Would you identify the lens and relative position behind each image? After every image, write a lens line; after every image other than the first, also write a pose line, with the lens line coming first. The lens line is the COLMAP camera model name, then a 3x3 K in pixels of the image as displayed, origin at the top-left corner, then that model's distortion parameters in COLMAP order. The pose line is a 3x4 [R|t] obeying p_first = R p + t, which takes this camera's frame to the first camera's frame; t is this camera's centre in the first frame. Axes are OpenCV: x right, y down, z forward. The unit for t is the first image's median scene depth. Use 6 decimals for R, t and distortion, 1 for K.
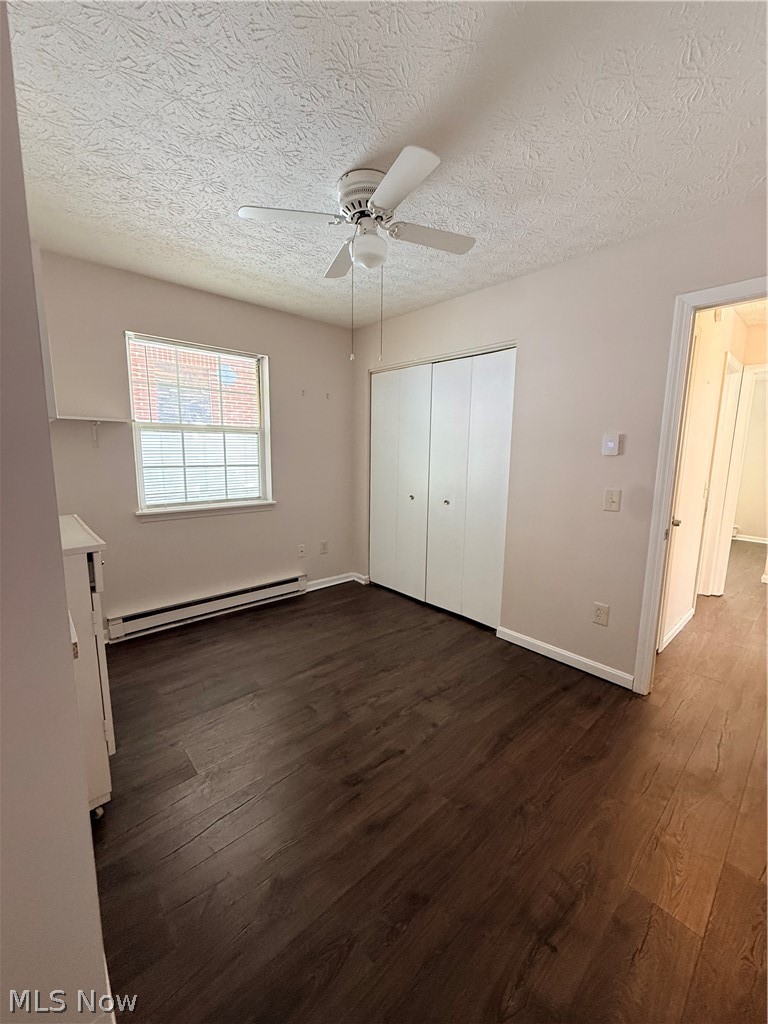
lens RADIAL K [[407.2, 0, 383.5], [0, 407.2, 509.6], [0, 0, 1]] dist [0.000120, 0.000312]
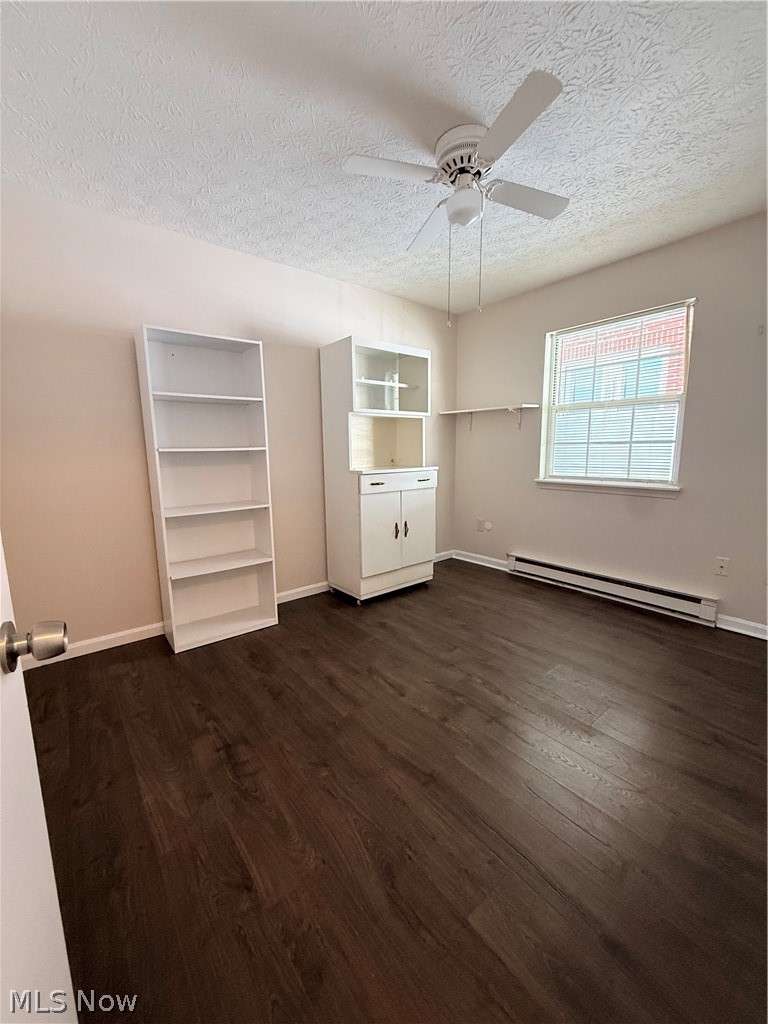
lens RADIAL K [[407.2, 0, 383.5], [0, 407.2, 509.6], [0, 0, 1]] dist [0.000120, 0.000312]
pose [[-0.062355, 0.134558, -0.988942, 0.705004], [-0.136647, 0.980388, 0.142011, -0.016258], [0.988655, 0.143991, -0.042745, 0.632155]]
